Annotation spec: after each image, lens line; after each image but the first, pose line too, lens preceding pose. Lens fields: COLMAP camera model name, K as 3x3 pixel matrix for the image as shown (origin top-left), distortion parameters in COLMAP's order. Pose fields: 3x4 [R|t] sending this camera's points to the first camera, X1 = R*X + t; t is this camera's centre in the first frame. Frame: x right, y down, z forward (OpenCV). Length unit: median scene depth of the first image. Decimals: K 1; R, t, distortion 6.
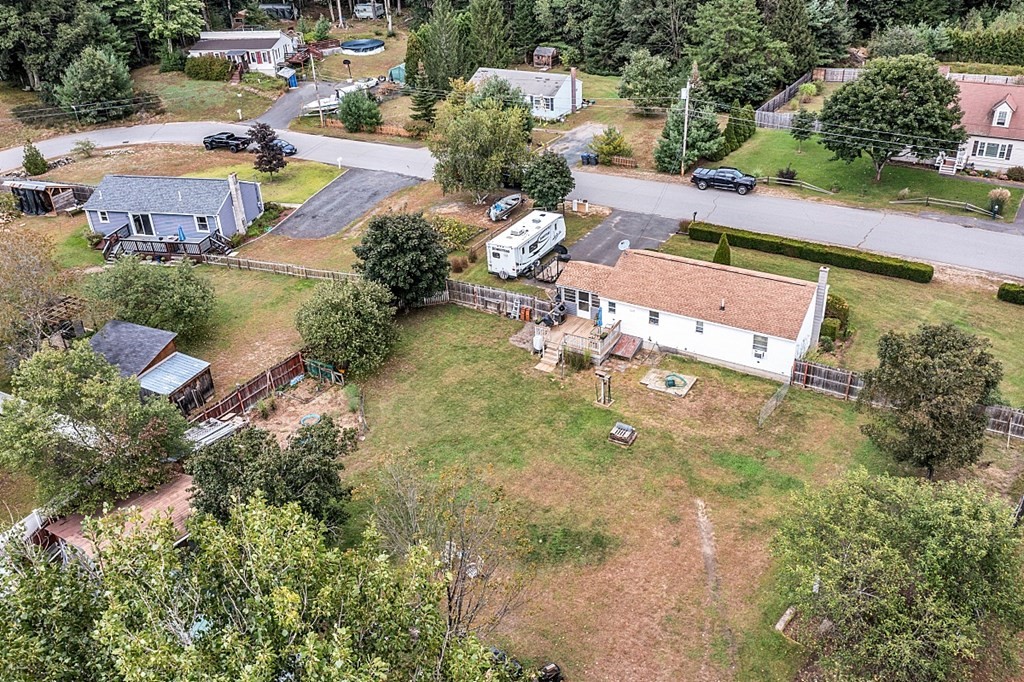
lens RADIAL K [[807.5, 0, 511.2], [0, 807.5, 323.3], [0, 0, 1]] dist [0.000305, 0.000671]
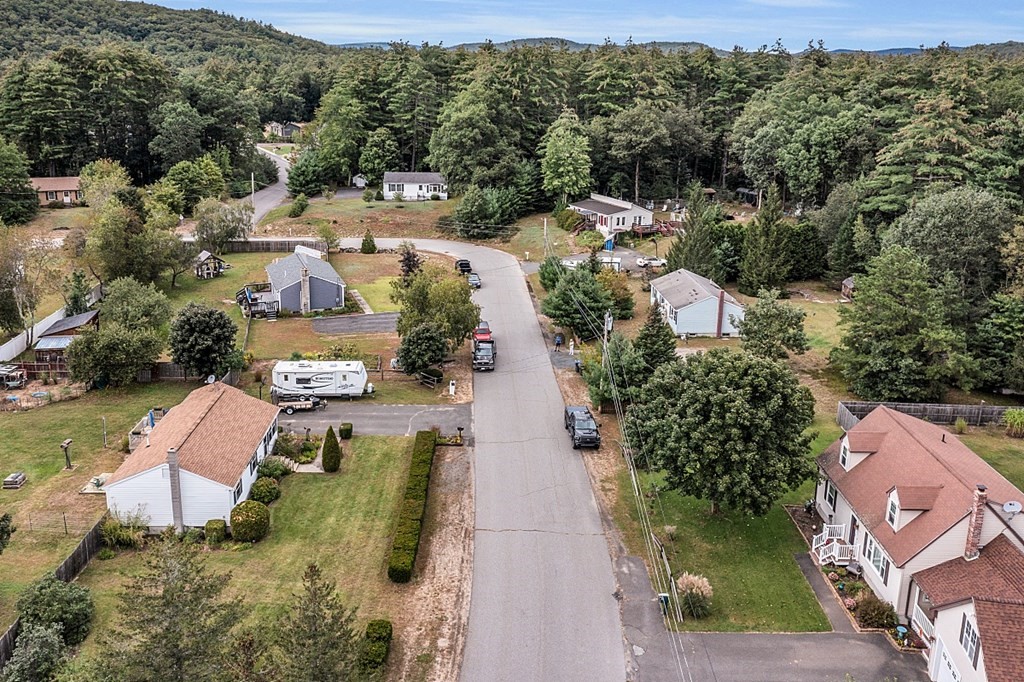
lens RADIAL K [[807.5, 0, 511.2], [0, 807.5, 323.3], [0, 0, 1]] dist [0.000305, 0.000671]
pose [[0.550055, 0.292559, -0.782207, 0.889249], [-0.442862, 0.896274, 0.023798, -0.273608], [0.708034, 0.333320, 0.622564, 0.401959]]
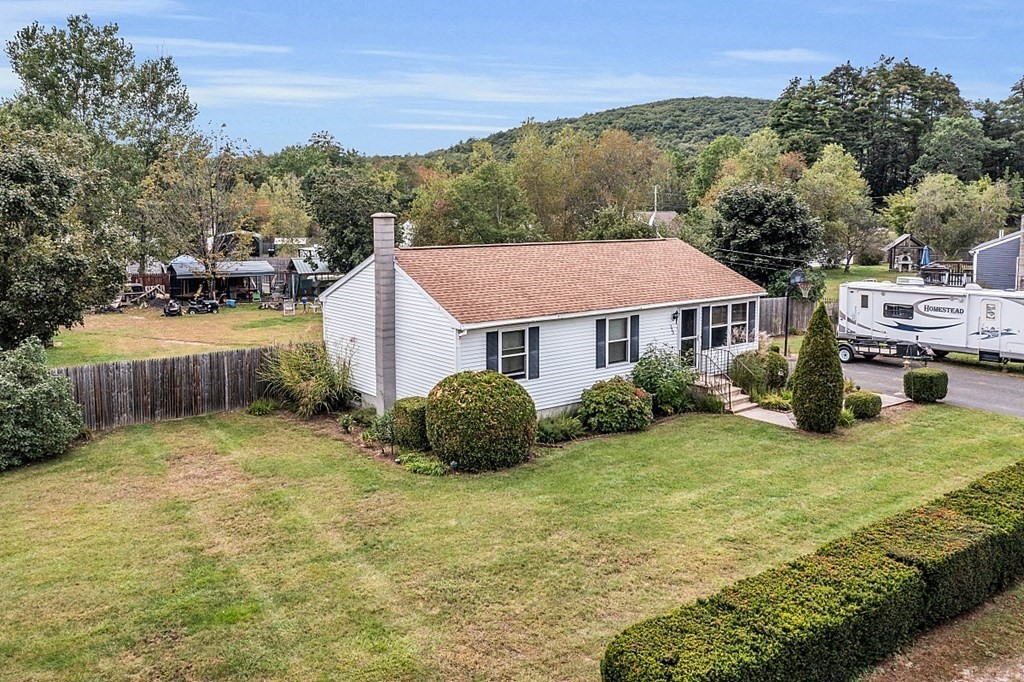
lens RADIAL K [[807.5, 0, 511.2], [0, 807.5, 323.3], [0, 0, 1]] dist [0.000305, 0.000671]
pose [[-0.357319, 0.179243, -0.916621, 0.527258], [-0.420452, 0.845474, 0.329232, -0.133111], [0.833992, 0.503036, -0.226741, 0.770987]]
